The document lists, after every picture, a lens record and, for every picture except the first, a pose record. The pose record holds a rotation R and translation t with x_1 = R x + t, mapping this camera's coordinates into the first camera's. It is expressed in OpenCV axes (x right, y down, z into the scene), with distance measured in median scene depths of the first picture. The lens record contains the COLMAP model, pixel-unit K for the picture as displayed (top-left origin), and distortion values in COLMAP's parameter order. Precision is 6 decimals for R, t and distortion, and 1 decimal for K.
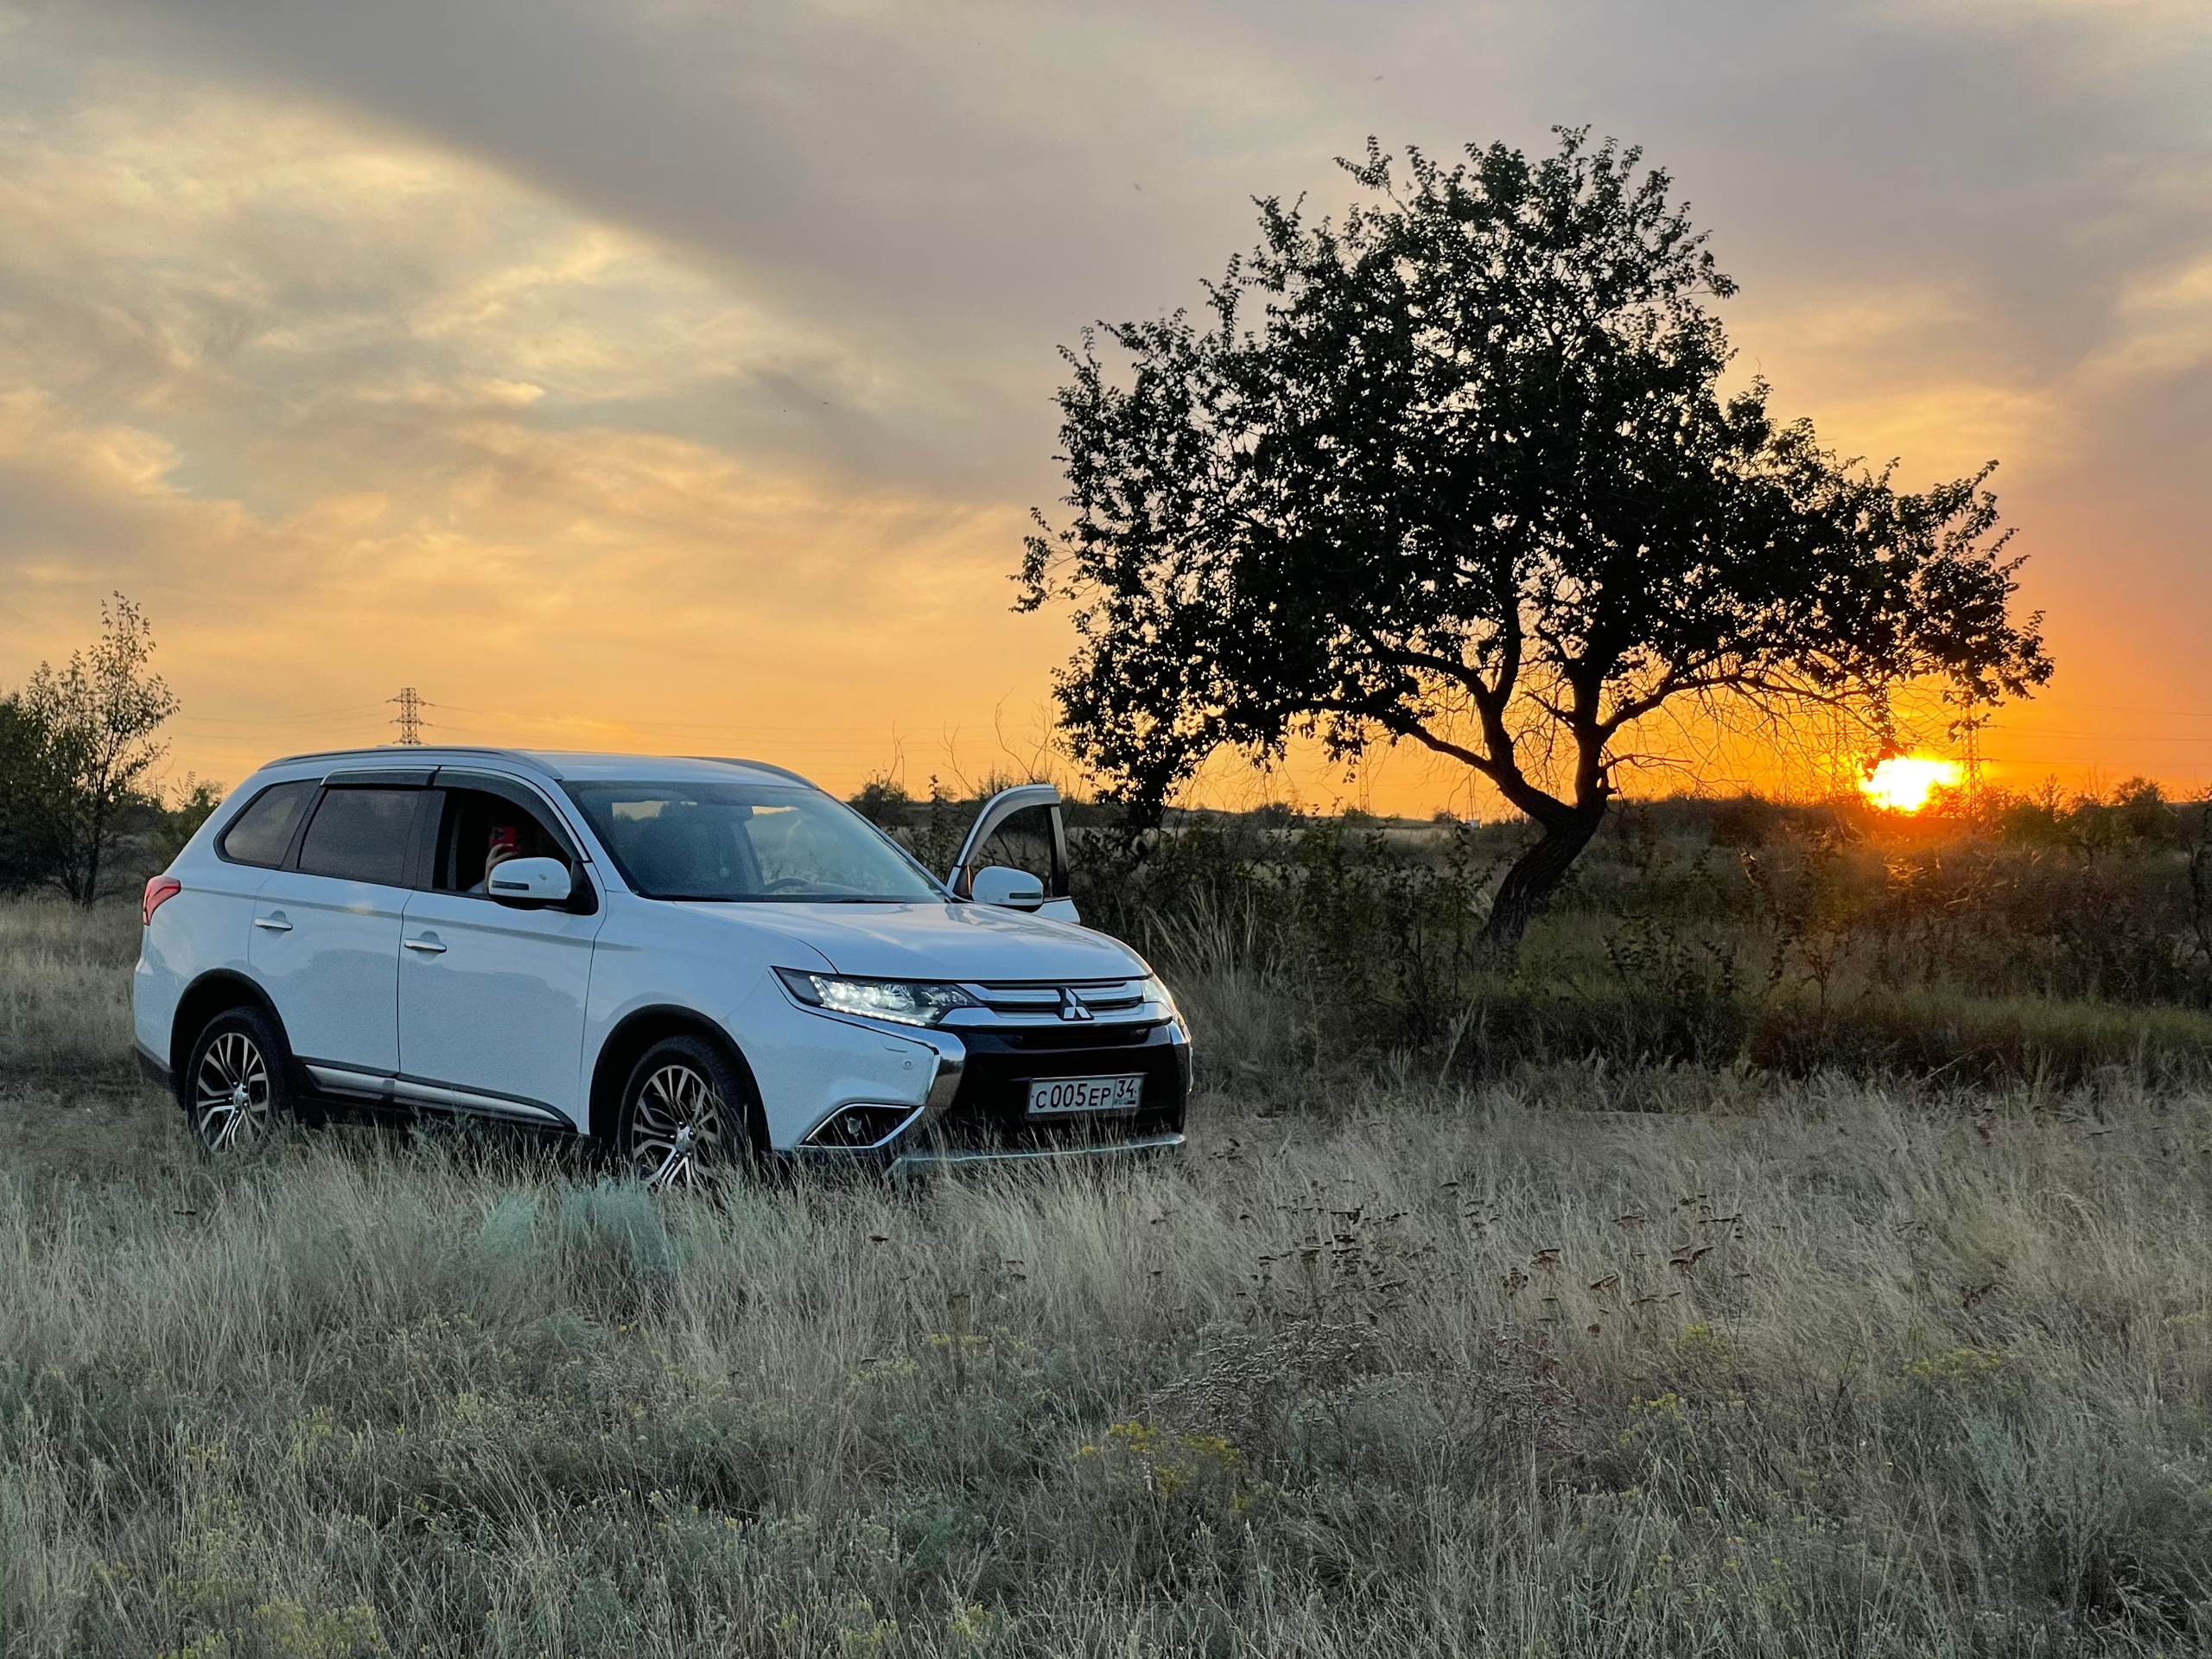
lens RADIAL K [[3297.7, 0, 1074.9], [0, 3297.7, 816.8], [0, 0, 1]] dist [0.086648, 0.082053]
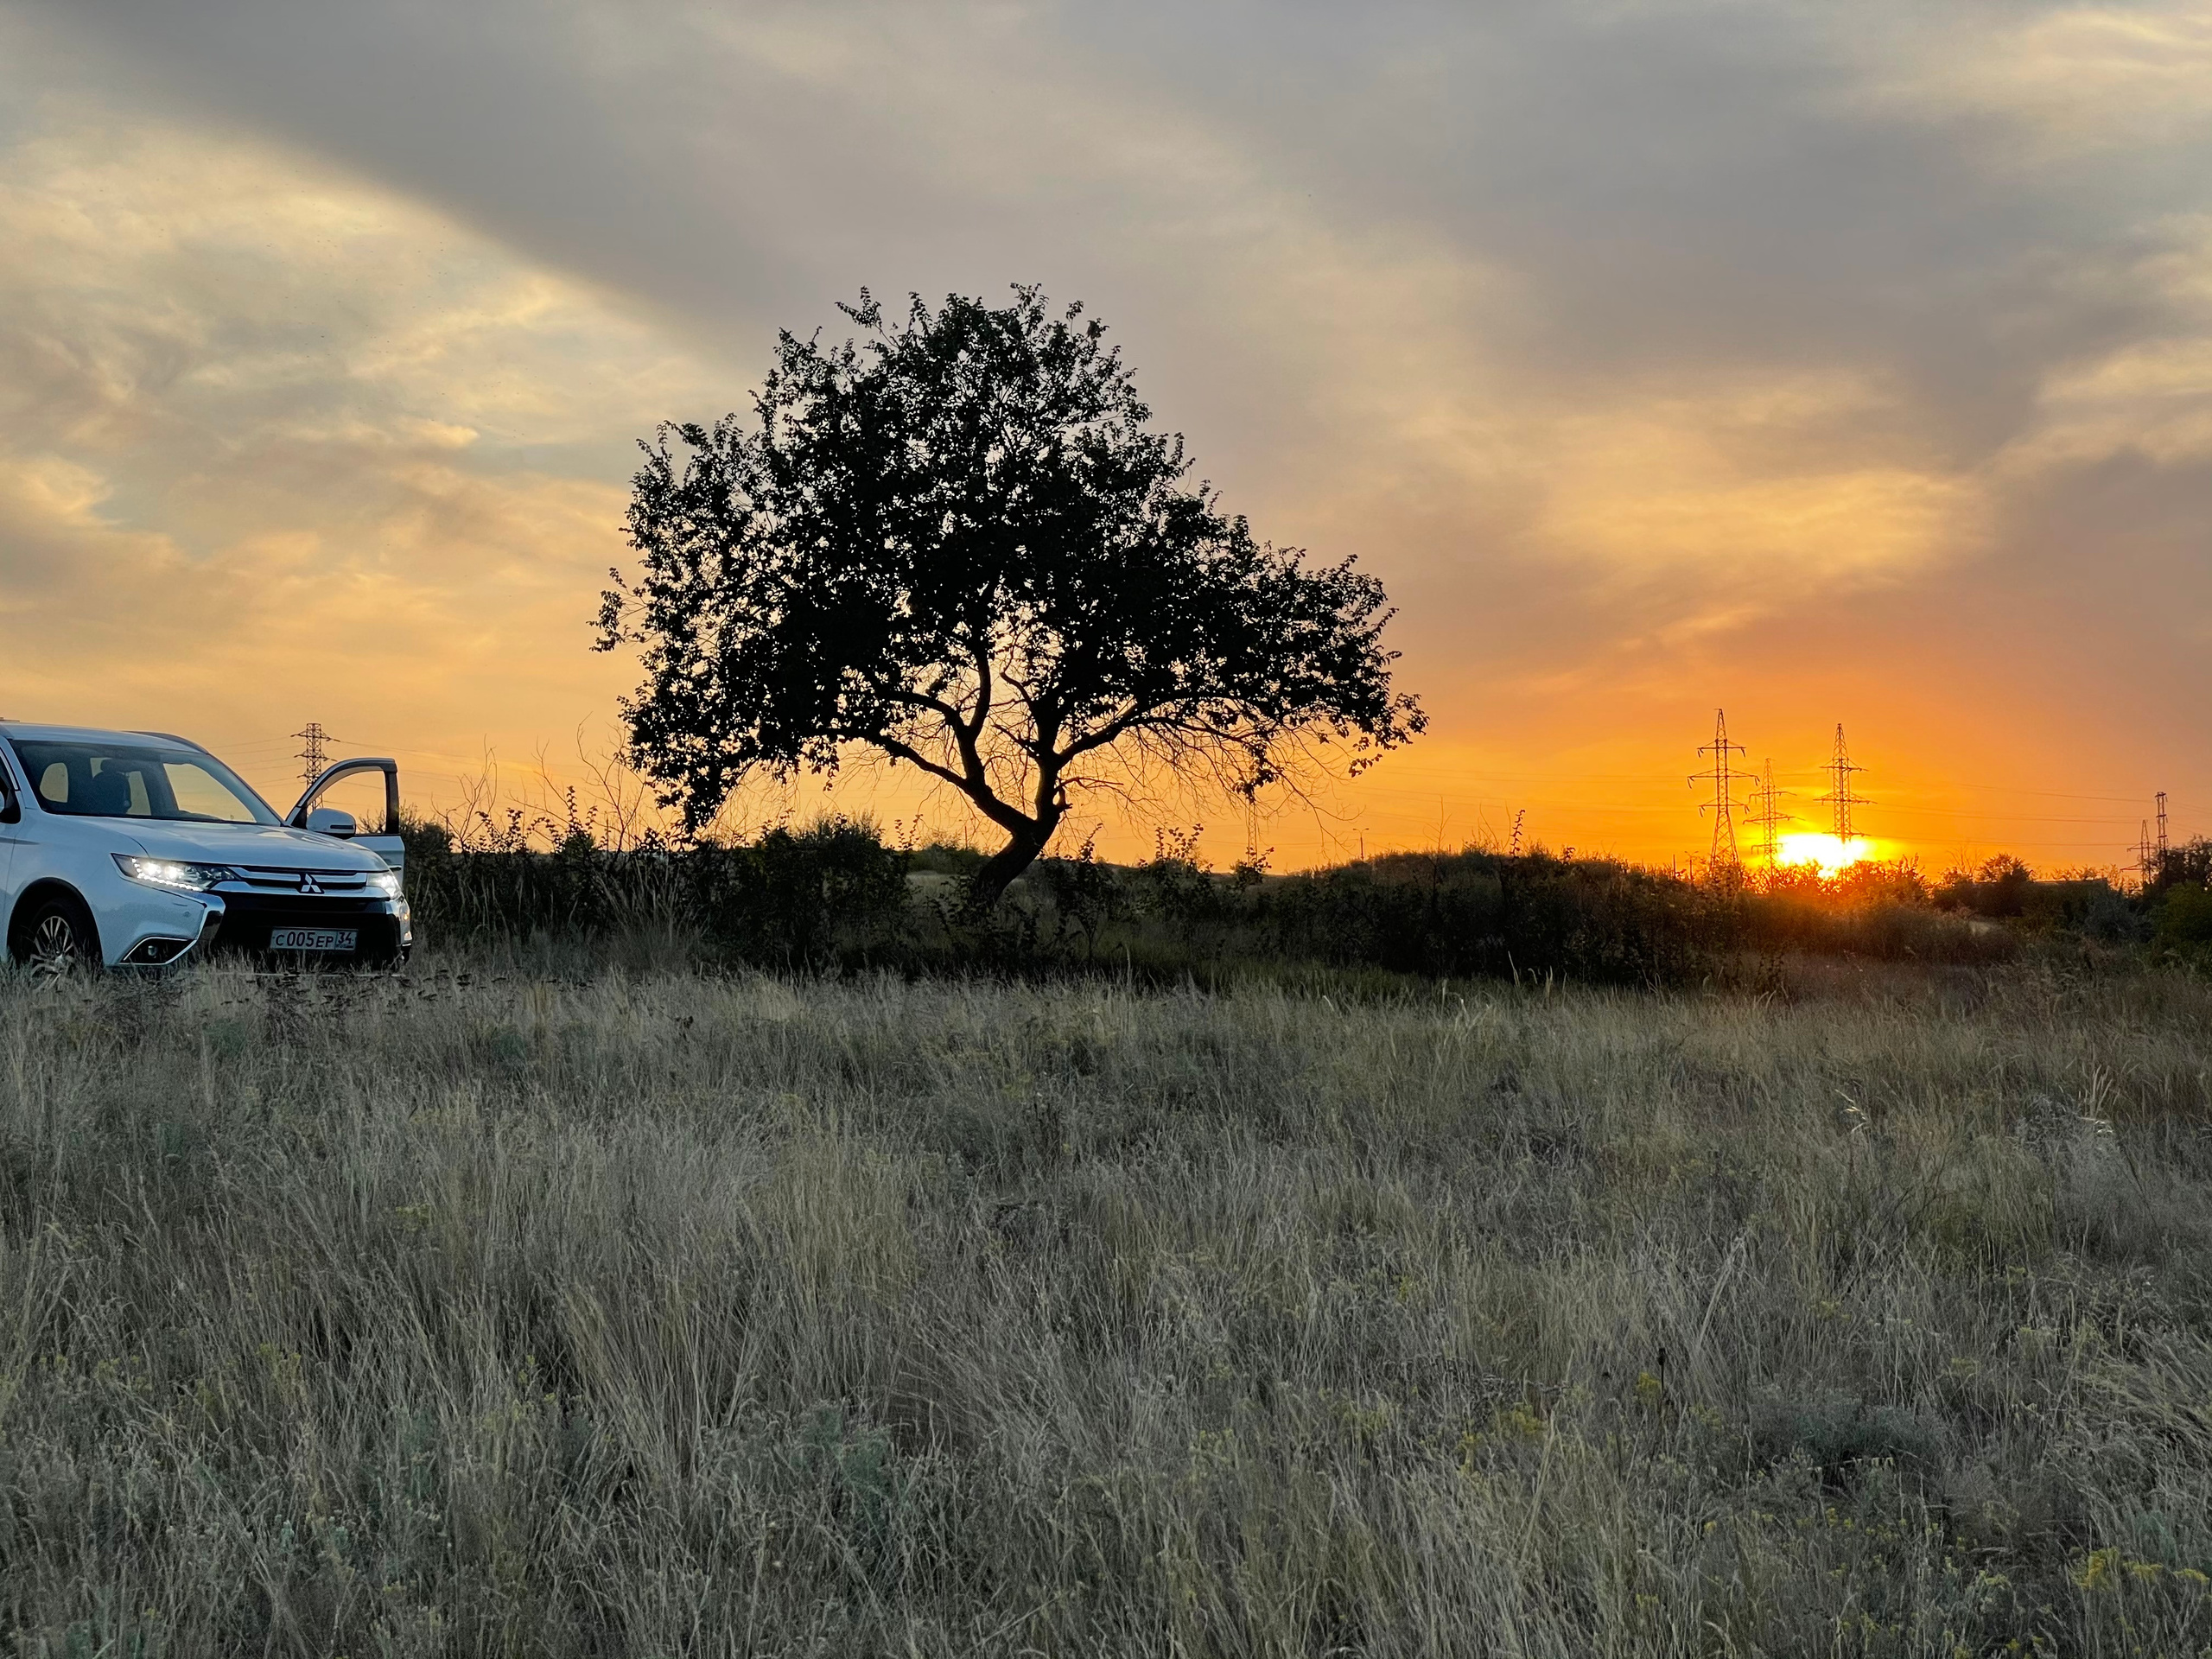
lens RADIAL K [[3297.7, 0, 1074.9], [0, 3297.7, 816.8], [0, 0, 1]] dist [0.086648, 0.082053]
pose [[0.999468, 0.026507, 0.019004, 0.140762], [-0.026174, 0.999504, -0.017524, 0.017850], [-0.019459, 0.017017, 0.999666, -0.253587]]
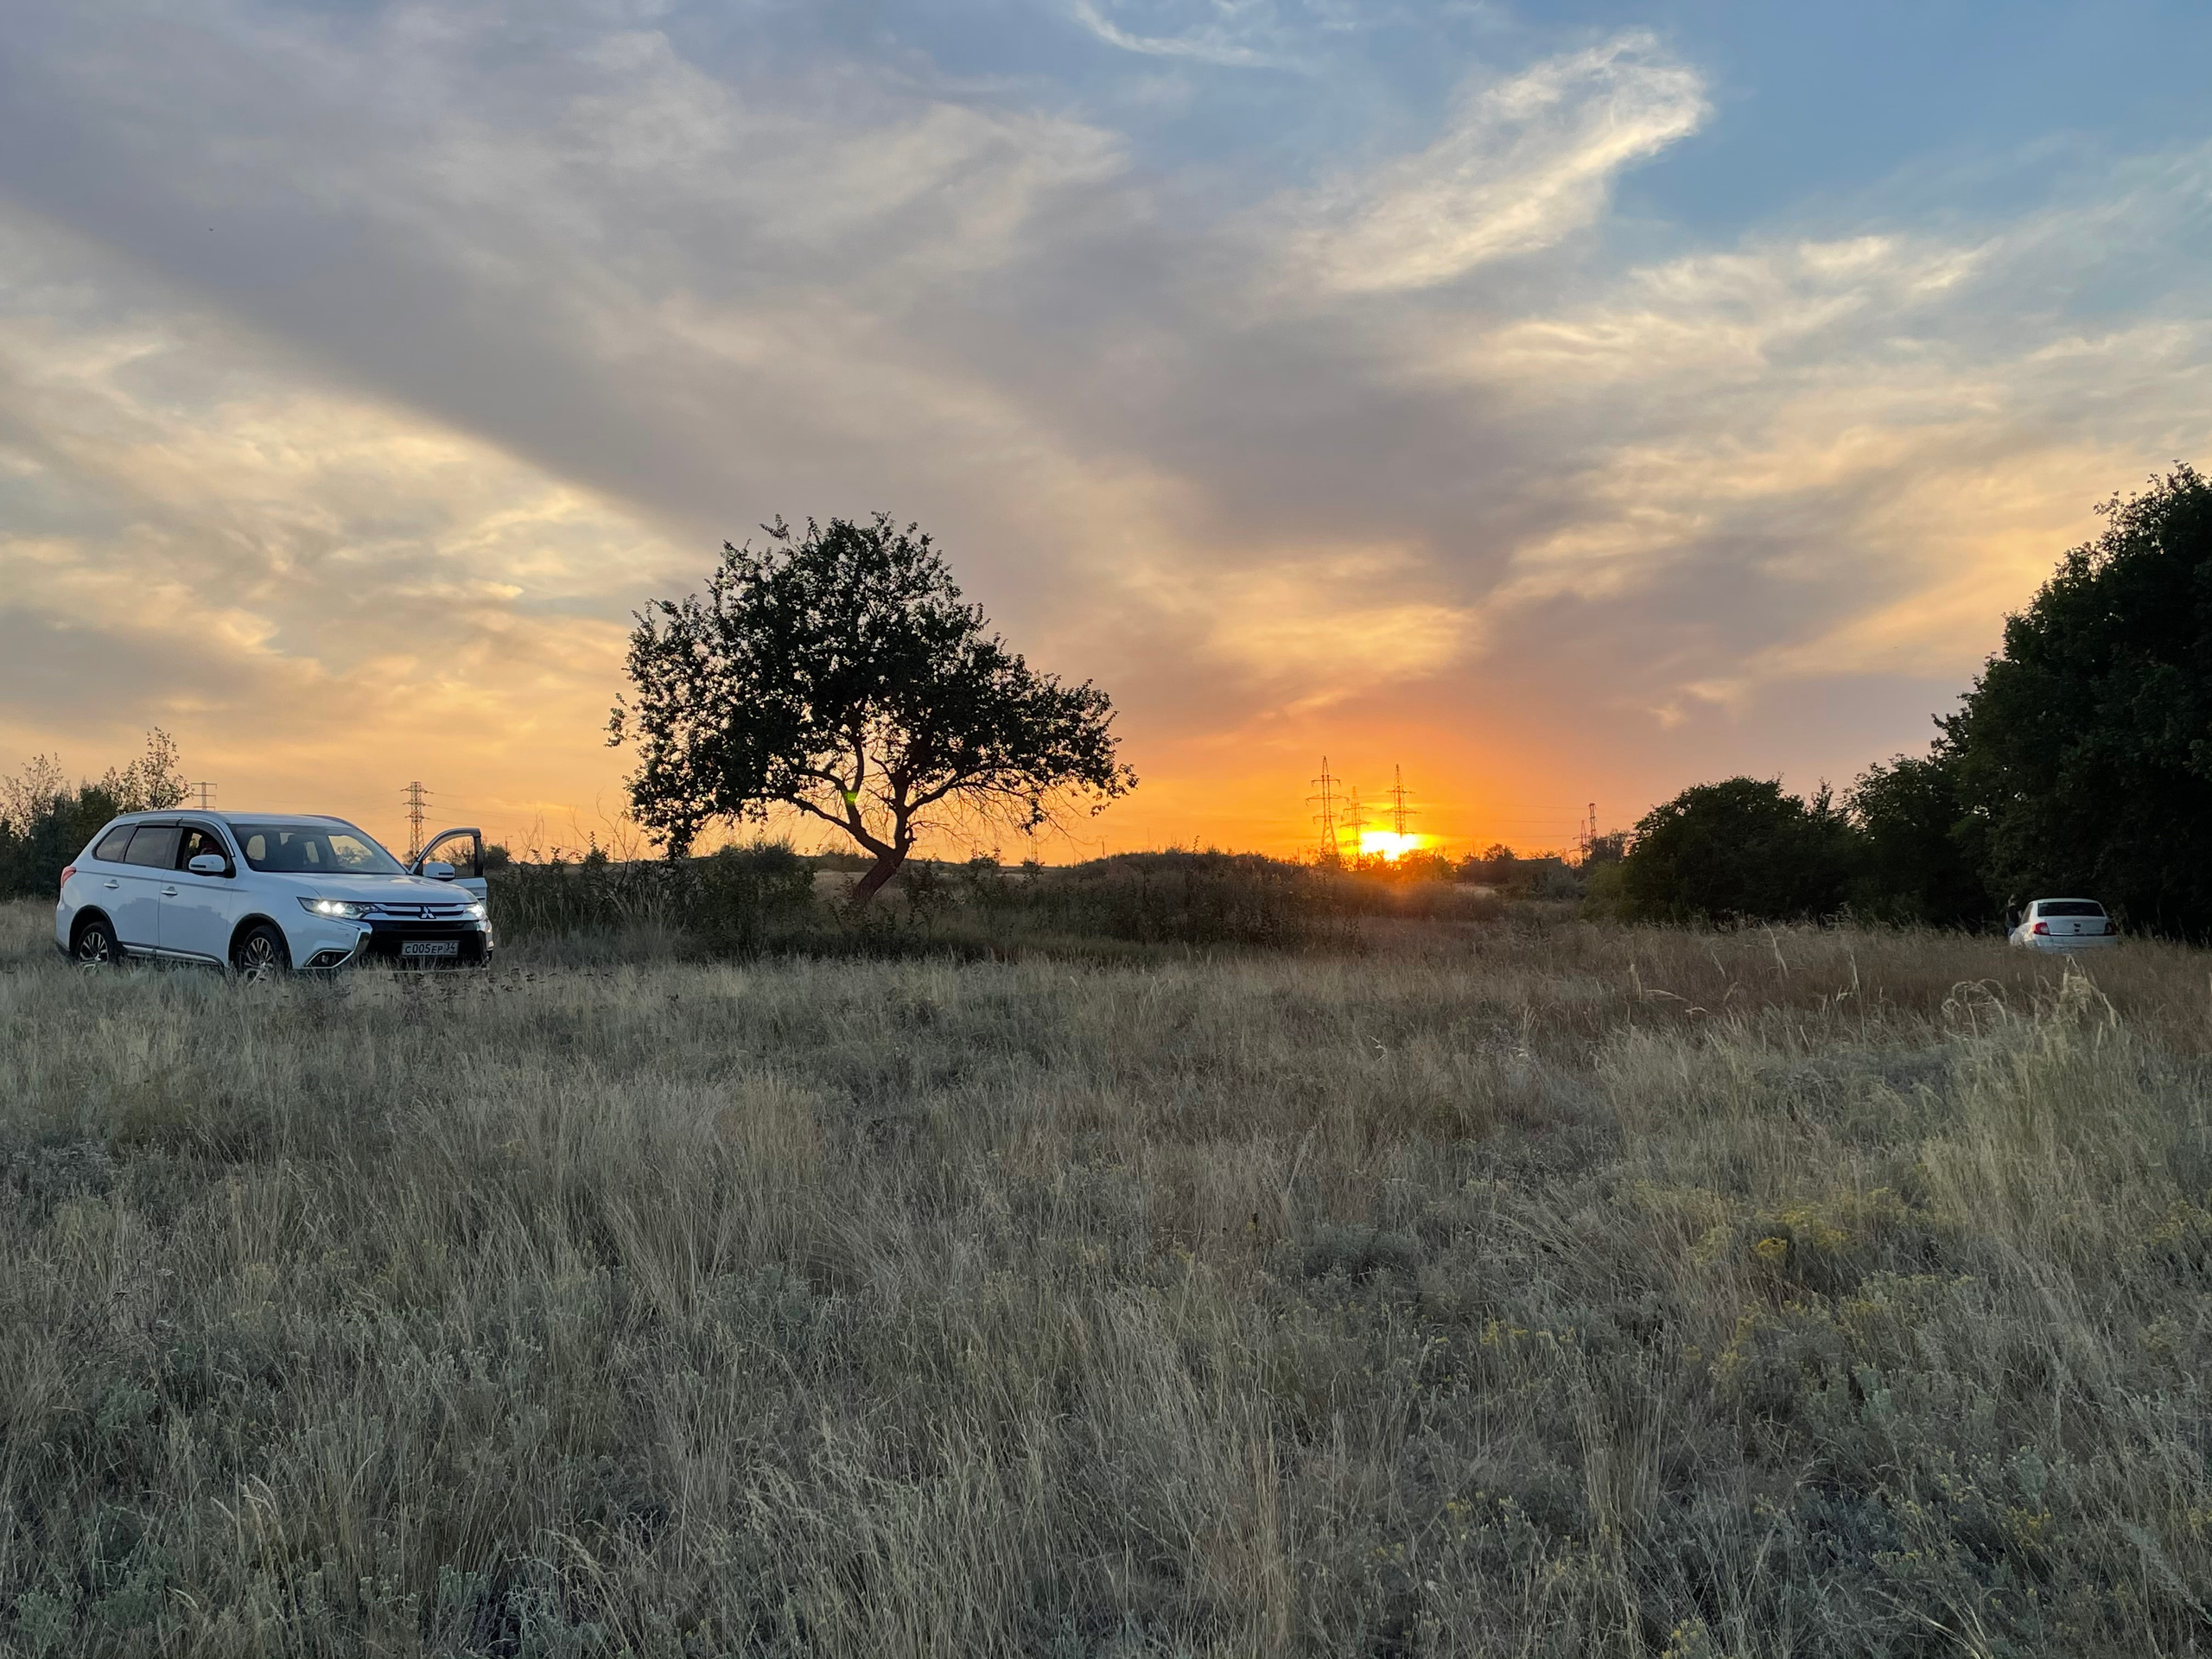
lens RADIAL K [[2098.9, 0, 1122.2], [0, 2098.9, 792.4], [0, 0, 1]] dist [0.124300, -0.322744]
pose [[0.993431, 0.007260, 0.114199, 0.141274], [-0.003155, 0.999344, -0.036085, 0.009116], [-0.114386, 0.035488, 0.992802, -0.274547]]
